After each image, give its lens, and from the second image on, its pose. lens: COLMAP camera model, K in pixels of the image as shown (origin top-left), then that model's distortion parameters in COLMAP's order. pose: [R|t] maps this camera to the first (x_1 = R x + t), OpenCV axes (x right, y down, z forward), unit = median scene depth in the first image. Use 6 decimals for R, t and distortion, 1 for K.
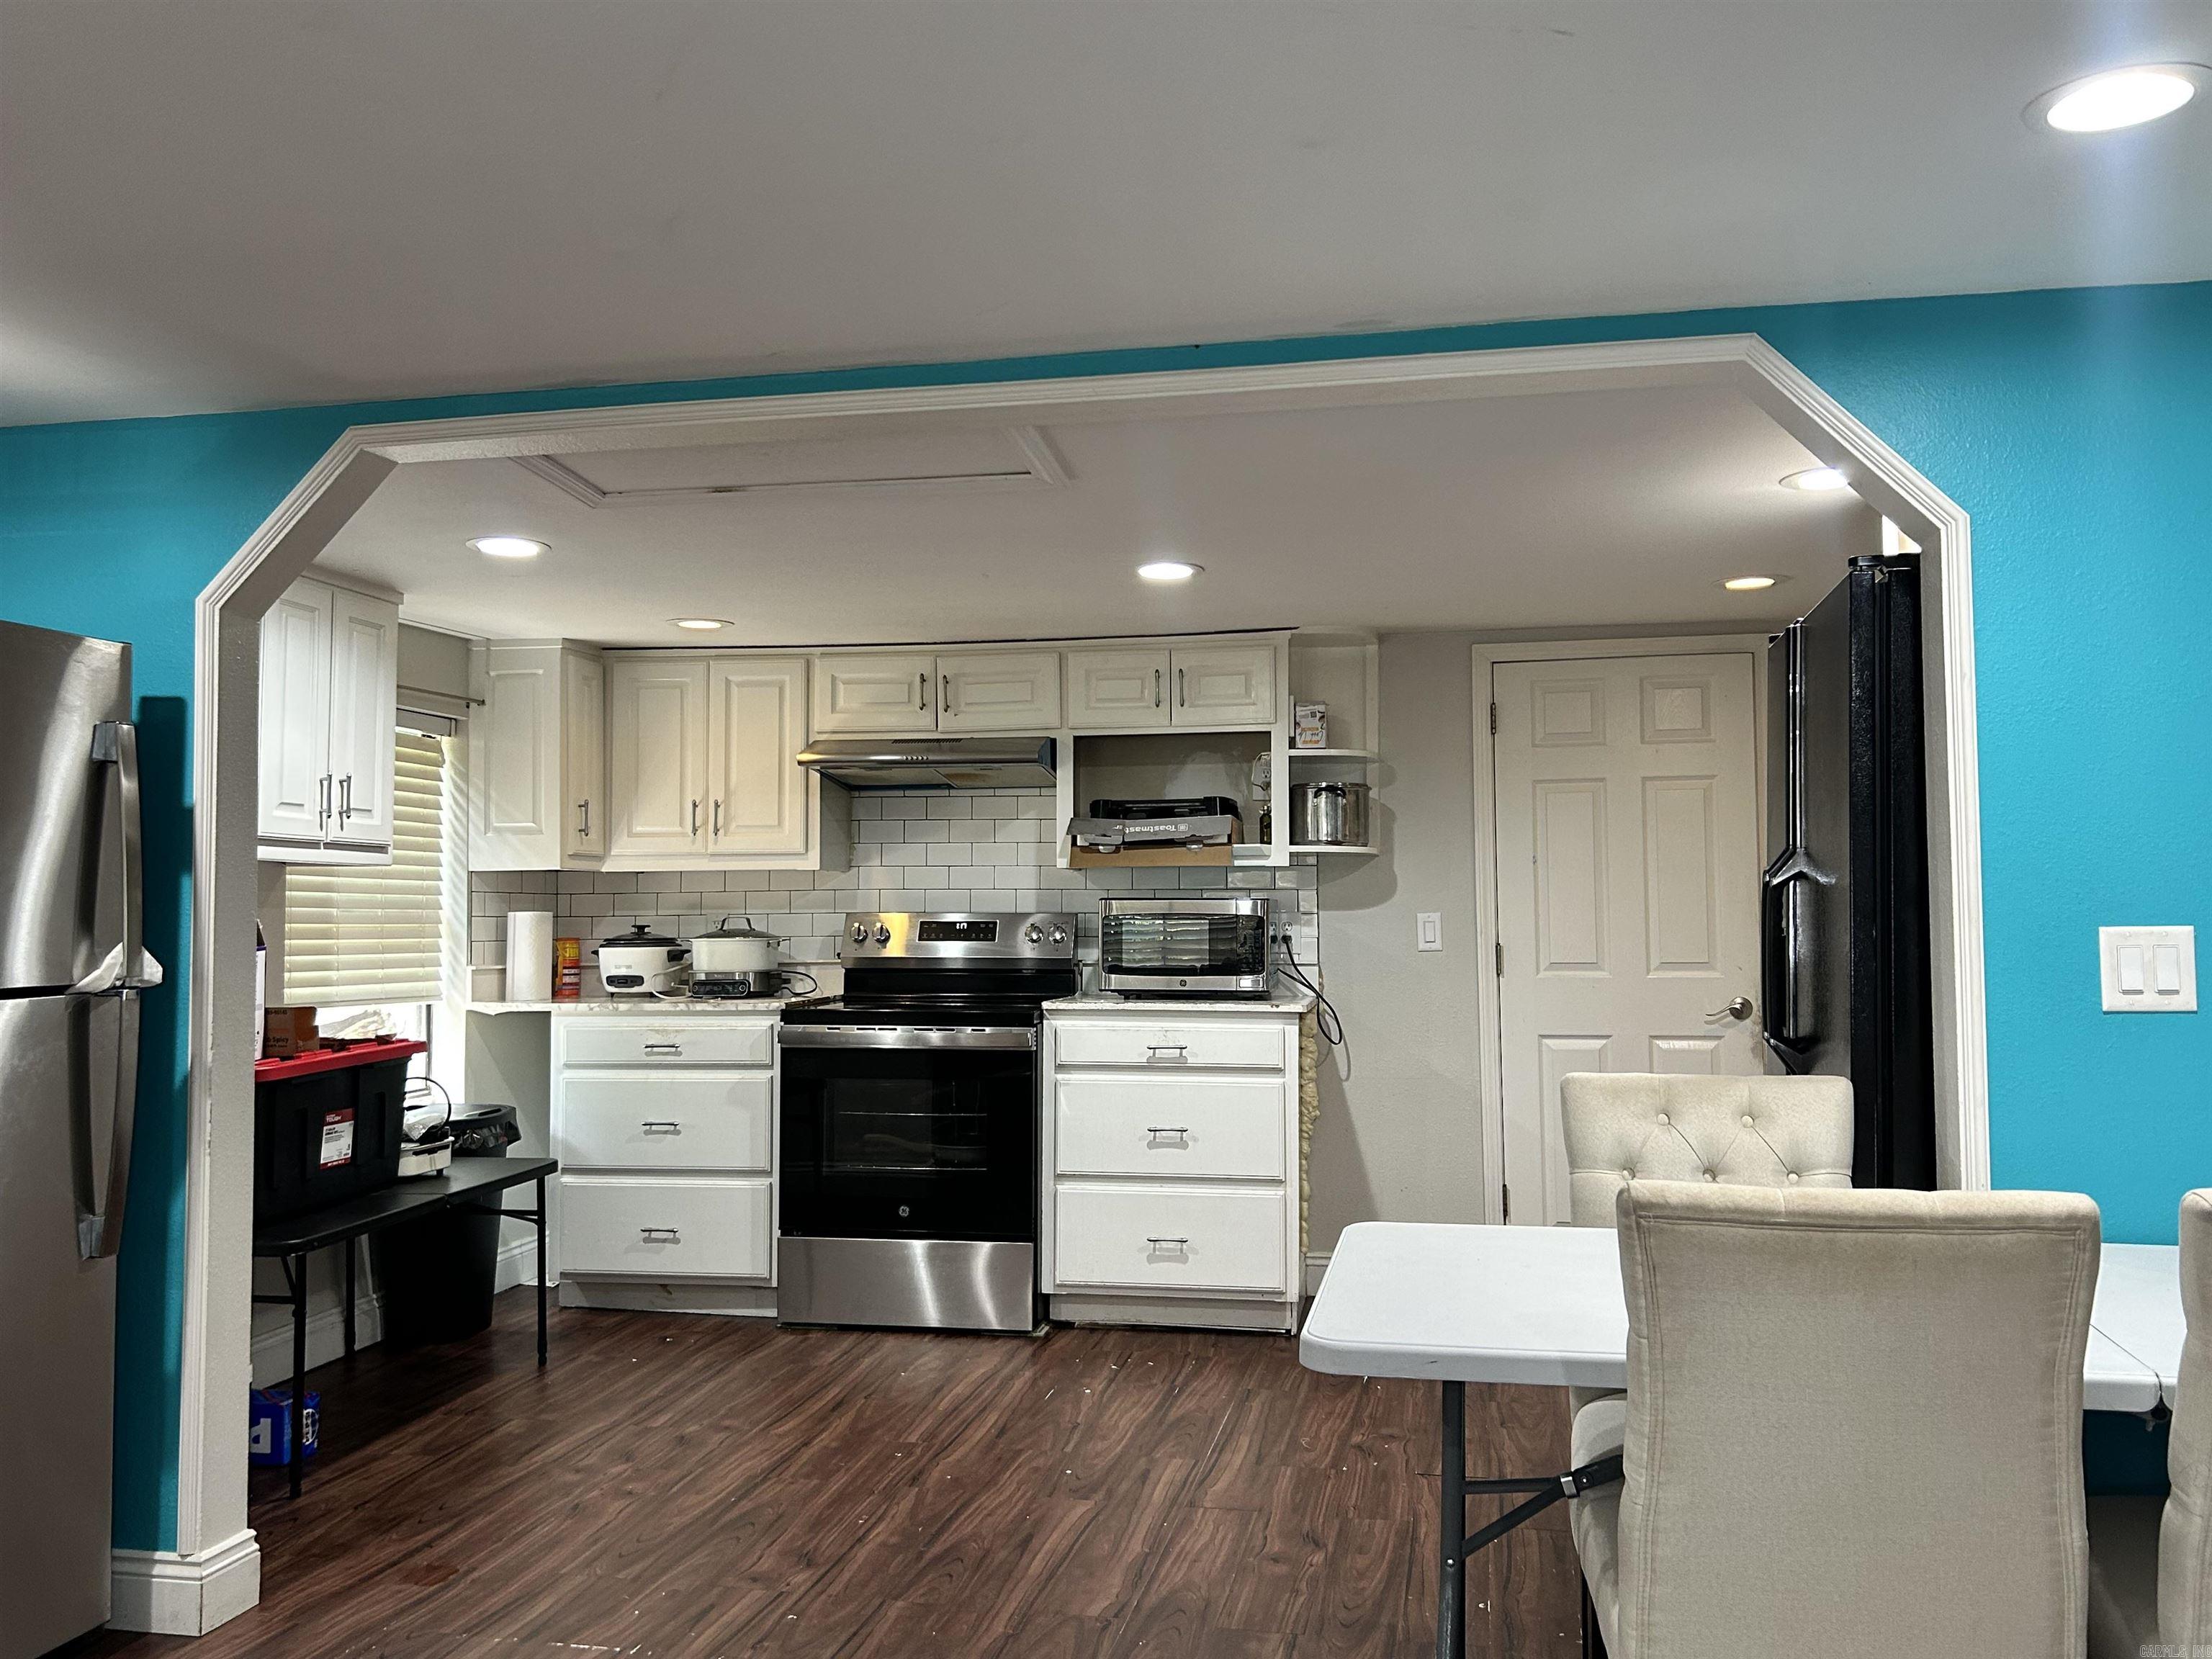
lens RADIAL K [[1854.1, 0, 1107.7], [0, 1854.1, 831.4], [0, 0, 1]] dist [0.047318, -0.014013]
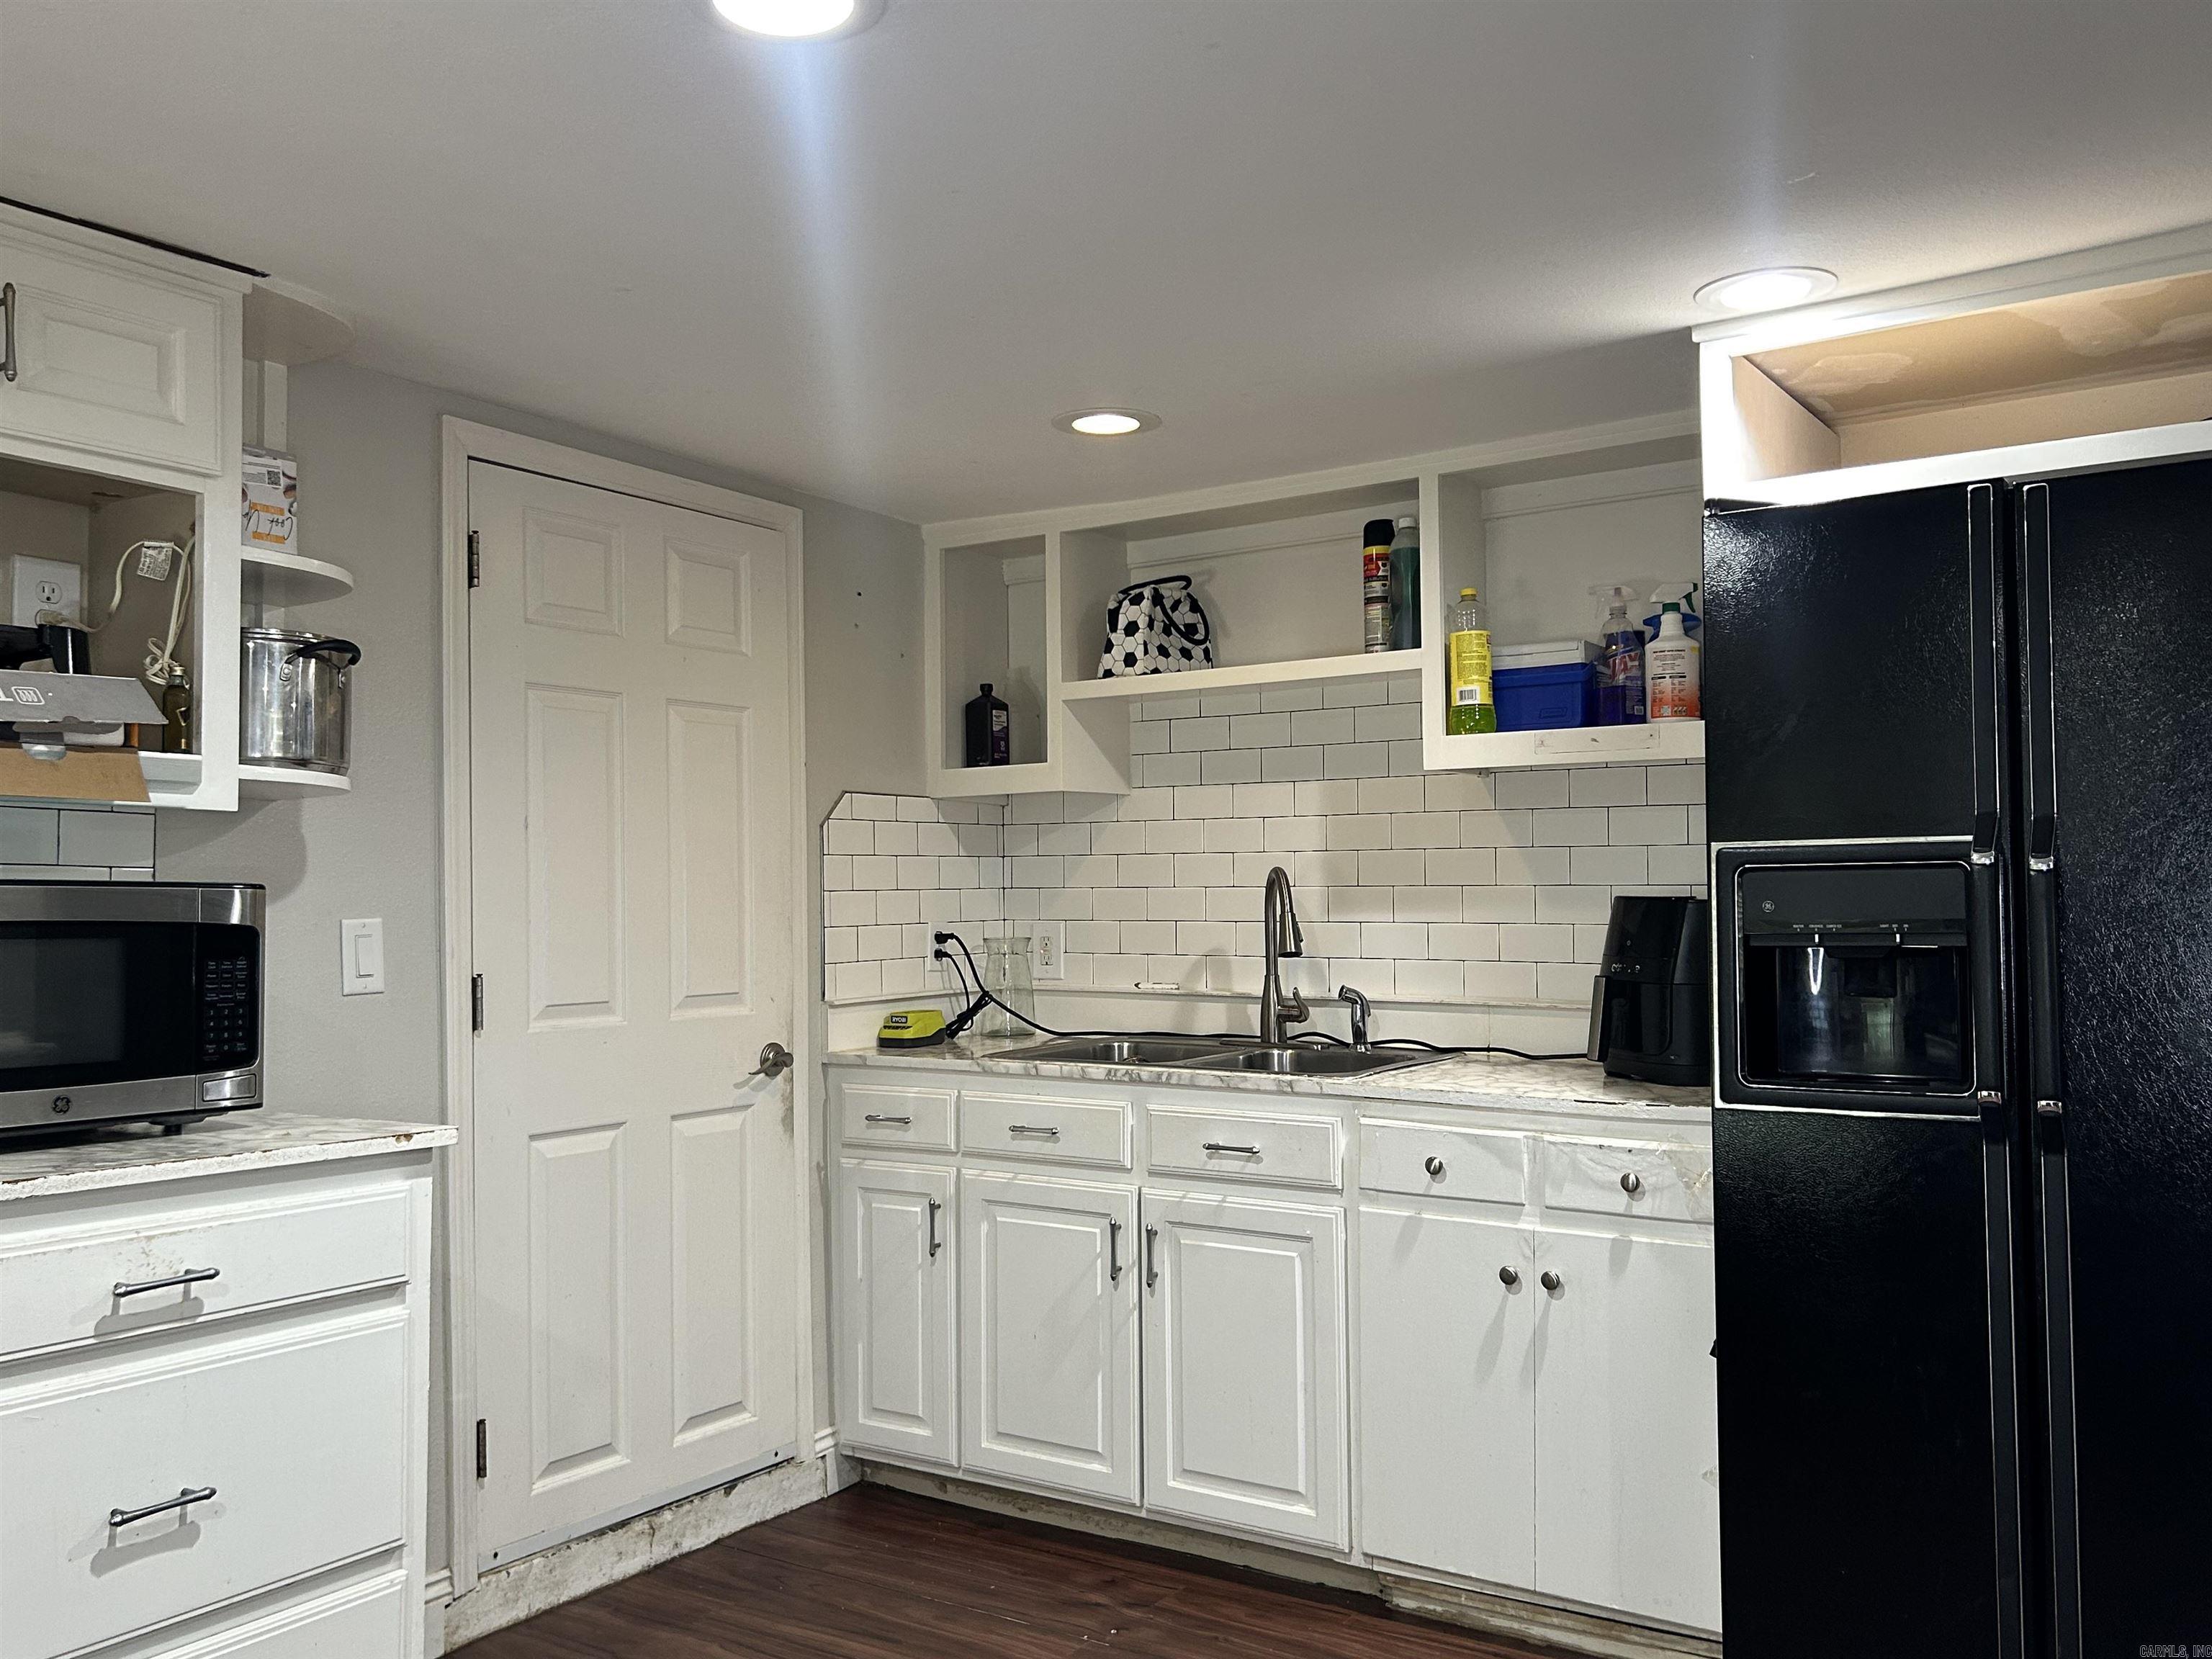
lens RADIAL K [[1854.1, 0, 1111.6], [0, 1854.1, 839.8], [0, 0, 1]] dist [0.047318, -0.014013]
pose [[0.351817, 0.038344, 0.935283, -0.240900], [-0.040548, 0.998847, -0.025697, 0.028258], [-0.935190, -0.028883, 0.352967, 0.651287]]
